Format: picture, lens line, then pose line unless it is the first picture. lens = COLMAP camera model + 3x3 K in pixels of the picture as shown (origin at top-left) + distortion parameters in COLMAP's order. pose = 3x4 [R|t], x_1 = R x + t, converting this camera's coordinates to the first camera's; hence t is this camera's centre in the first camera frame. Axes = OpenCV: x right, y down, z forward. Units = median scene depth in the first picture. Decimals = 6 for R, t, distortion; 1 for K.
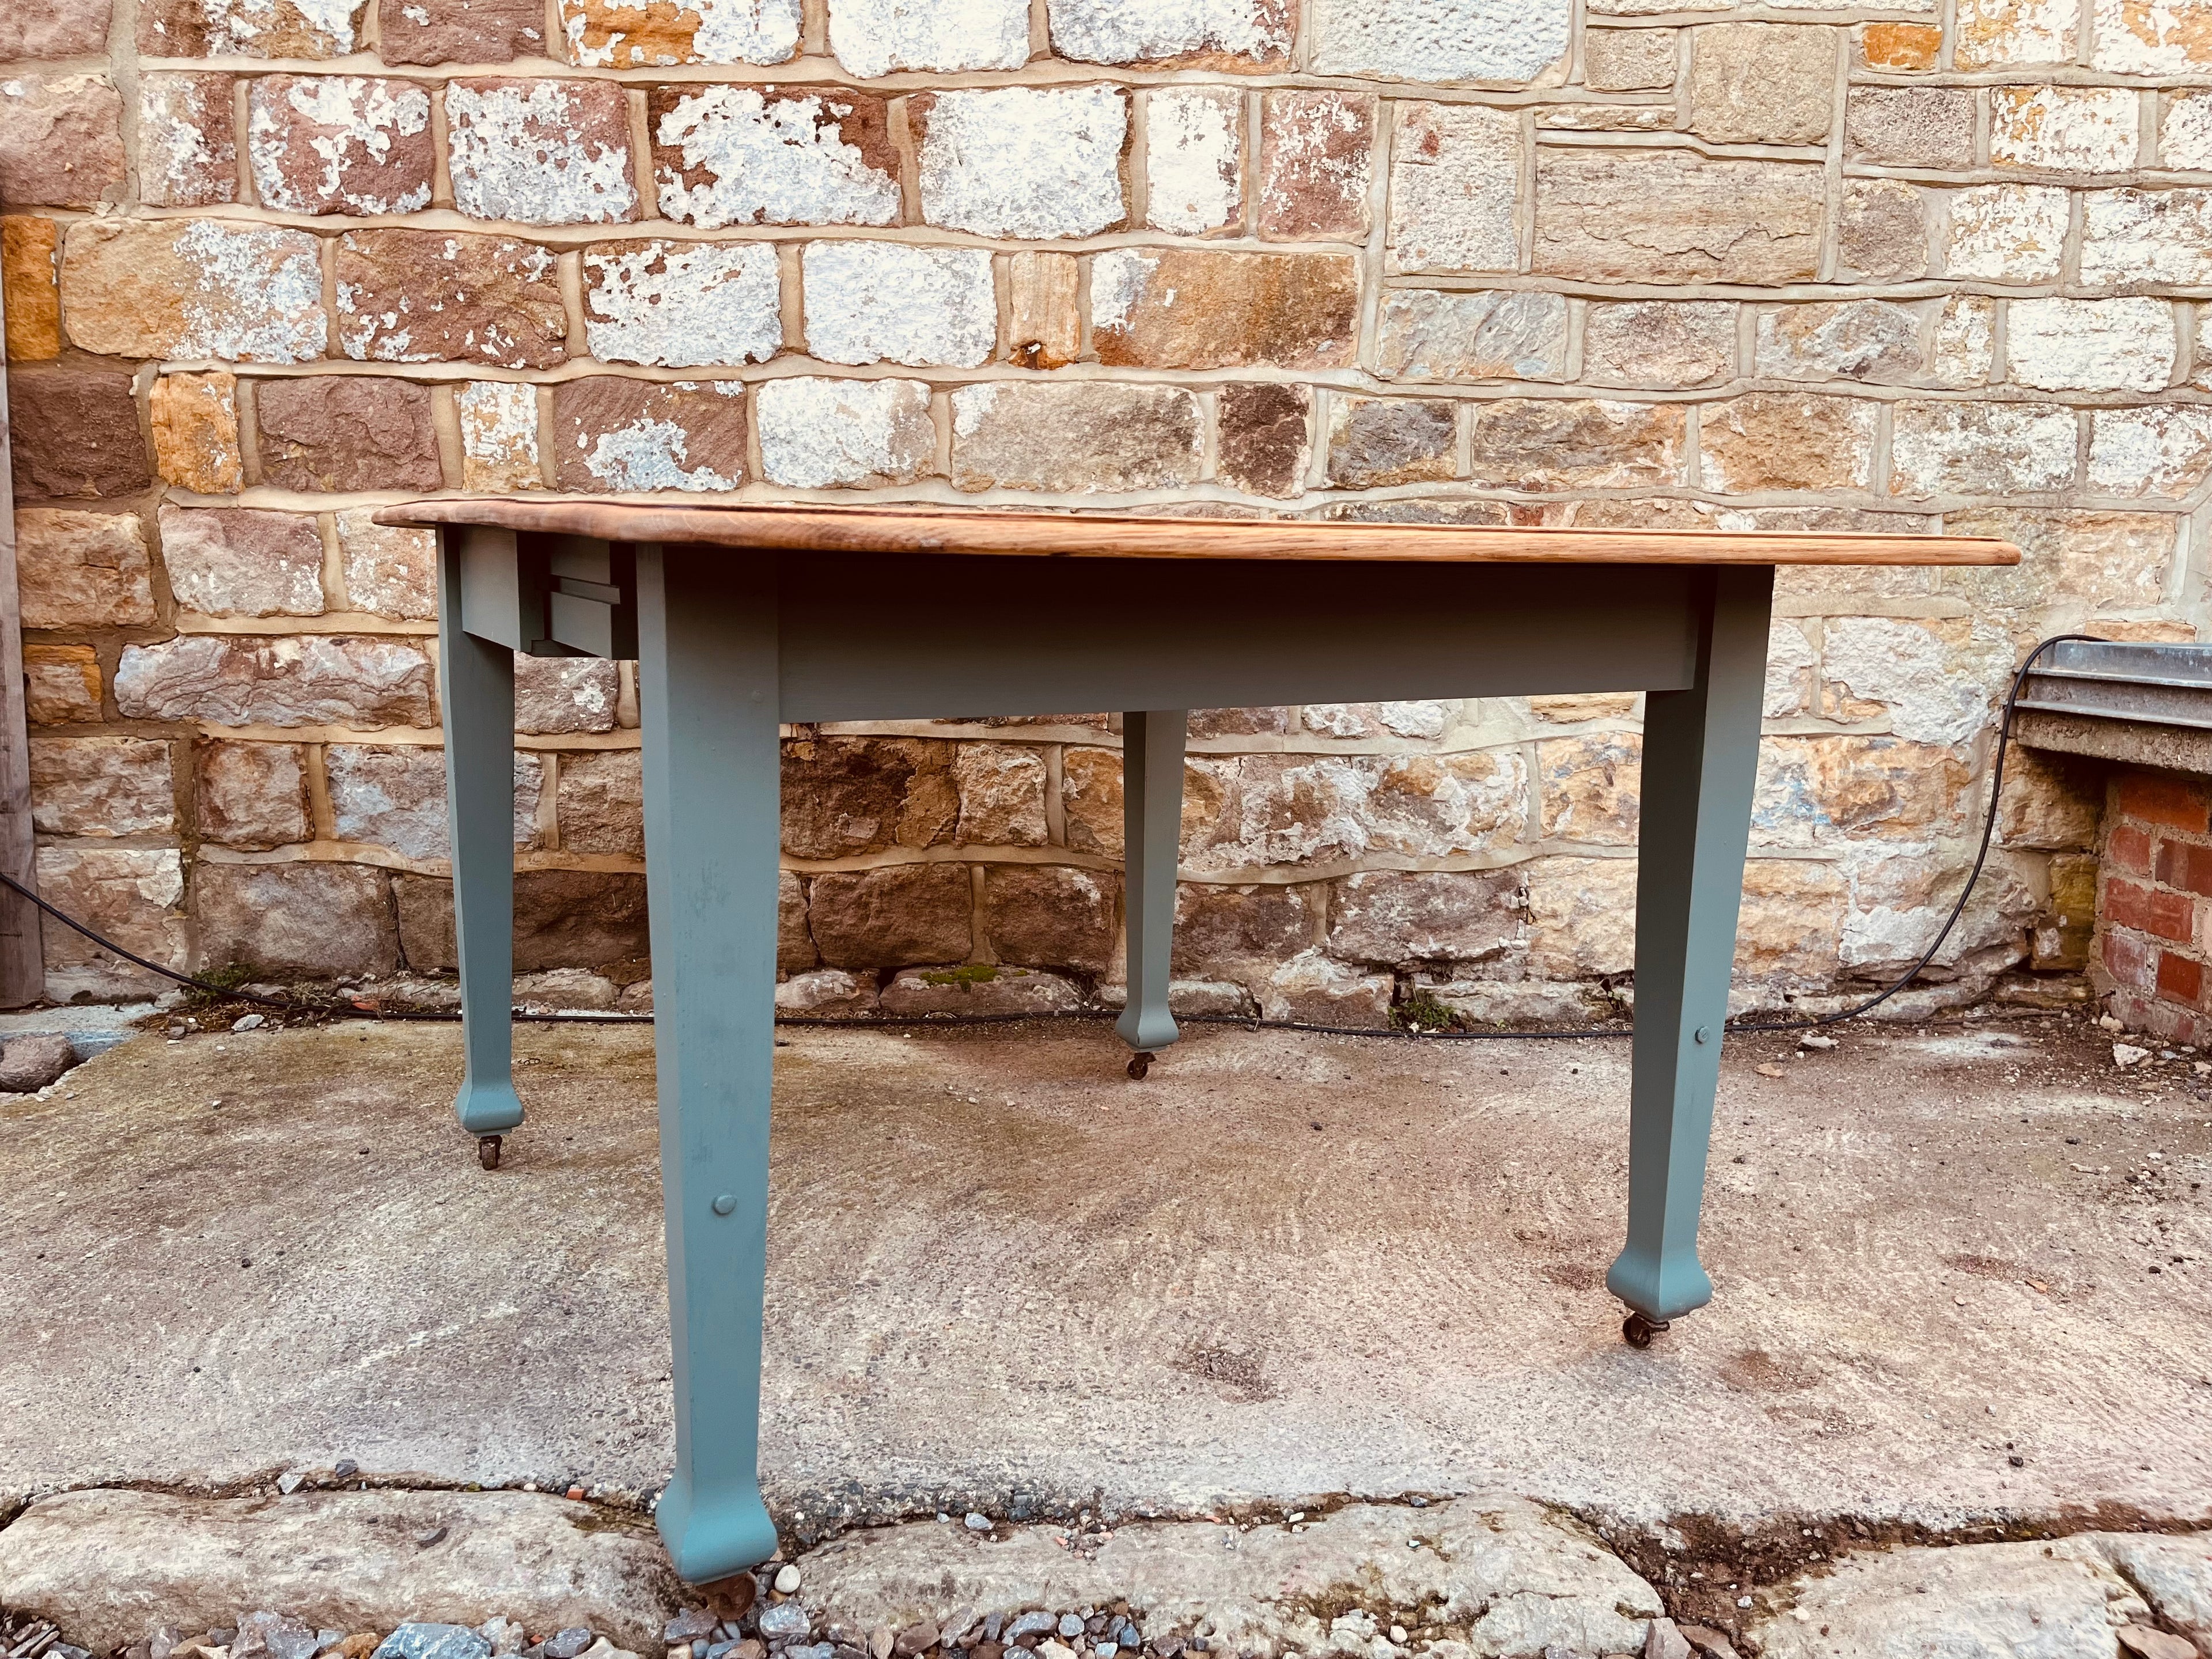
lens RADIAL K [[1651.9, 0, 1103.0], [0, 1651.9, 829.5], [0, 0, 1]] dist [0.043477, -0.041309]
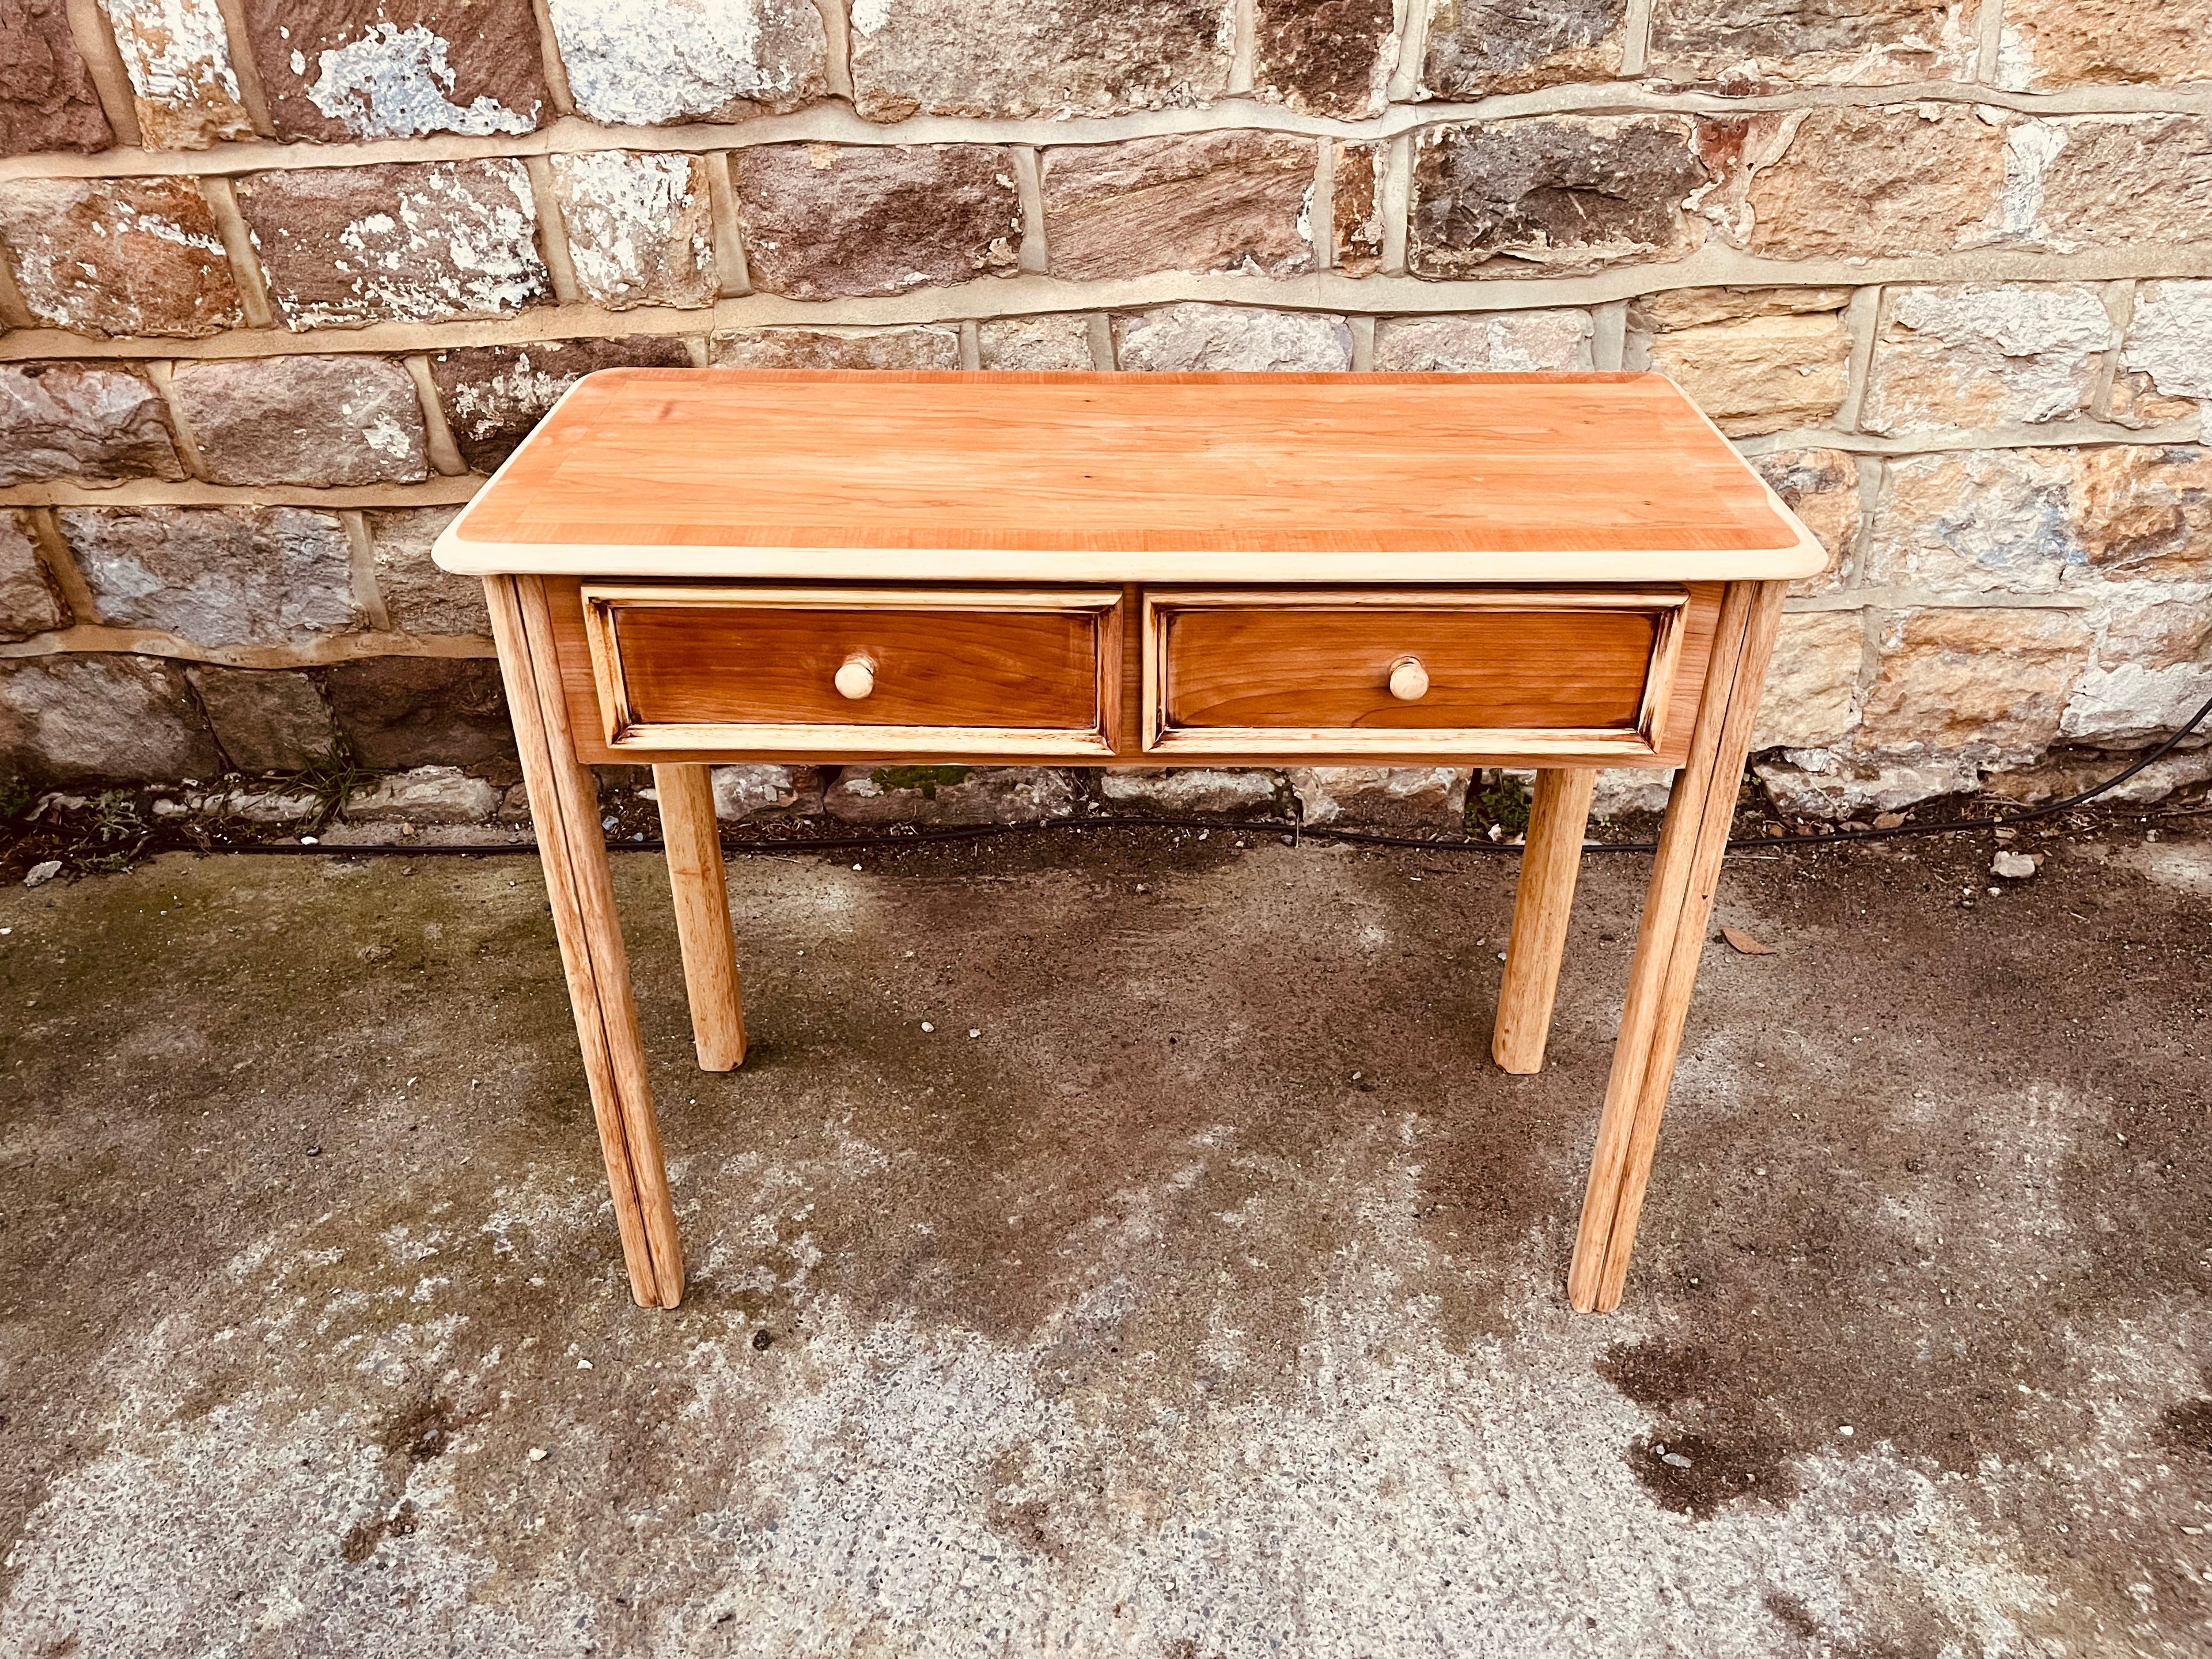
lens RADIAL K [[1664.8, 0, 1101.3], [0, 1664.8, 830.7], [0, 0, 1]] dist [0.062944, -0.084897]
pose [[0.999213, -0.009122, -0.038612, 0.031155], [0.023601, 0.918952, 0.393663, -0.207099], [0.031892, -0.394265, 0.918443, 0.266949]]
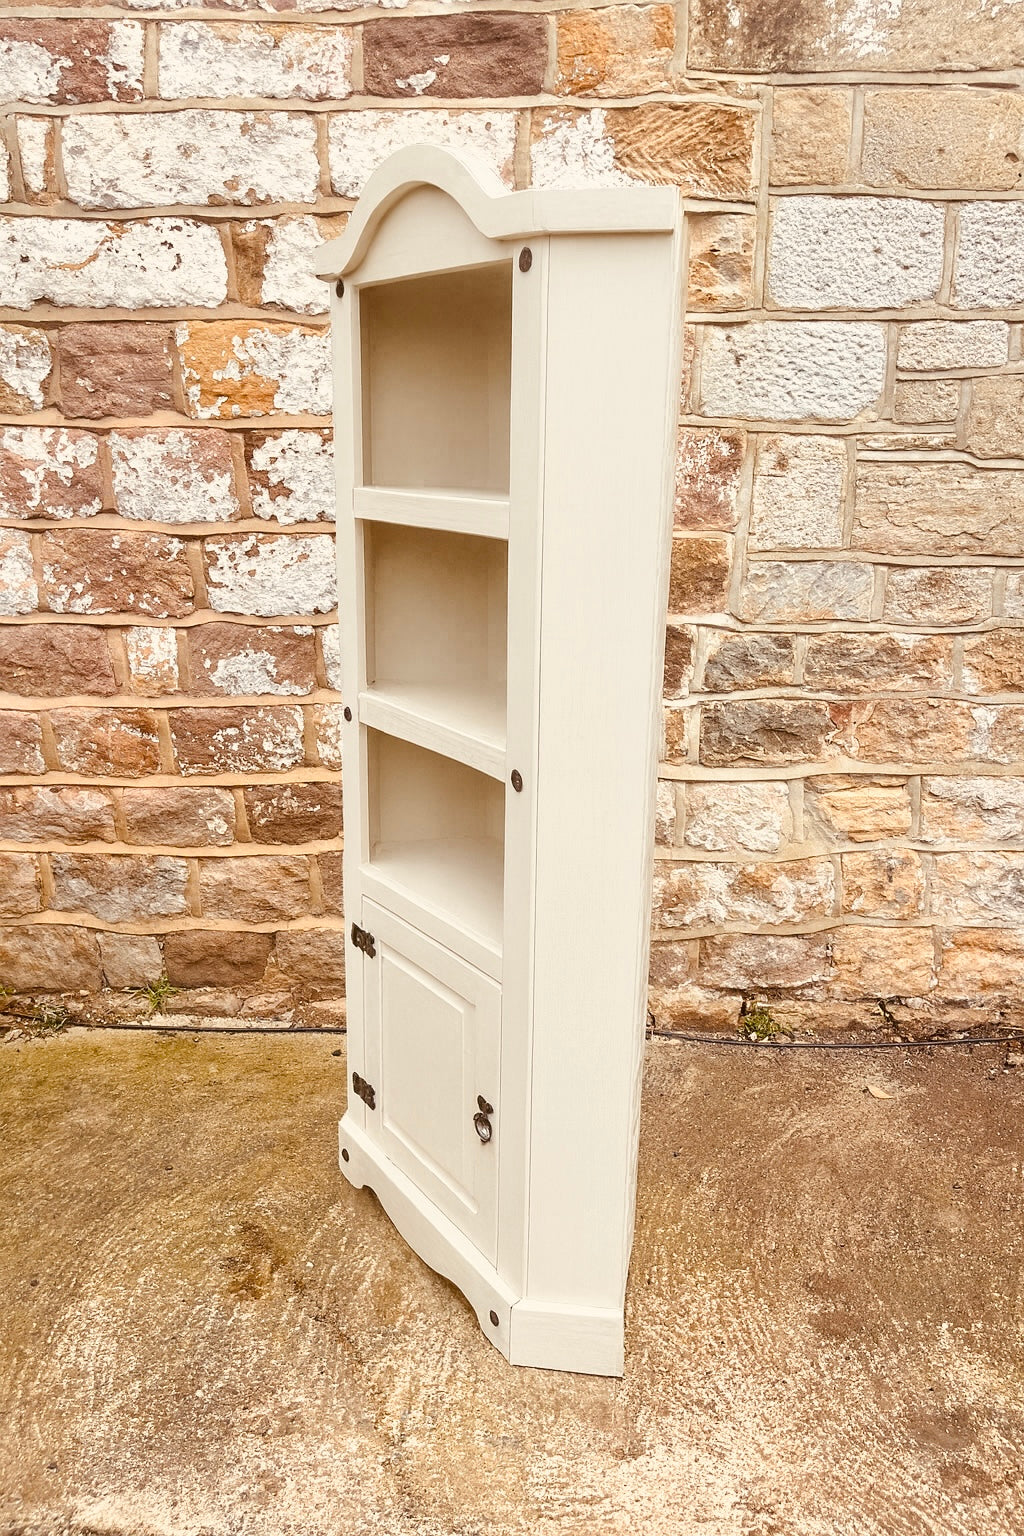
lens RADIAL K [[1138.1, 0, 515.7], [0, 1138.1, 776.2], [0, 0, 1]] dist [0.054450, -0.086431]
pose [[0.999076, 0.008116, -0.042198, 0.010293], [-0.002081, 0.989987, 0.141143, -0.277207], [0.042921, -0.140925, 0.989090, -0.026863]]
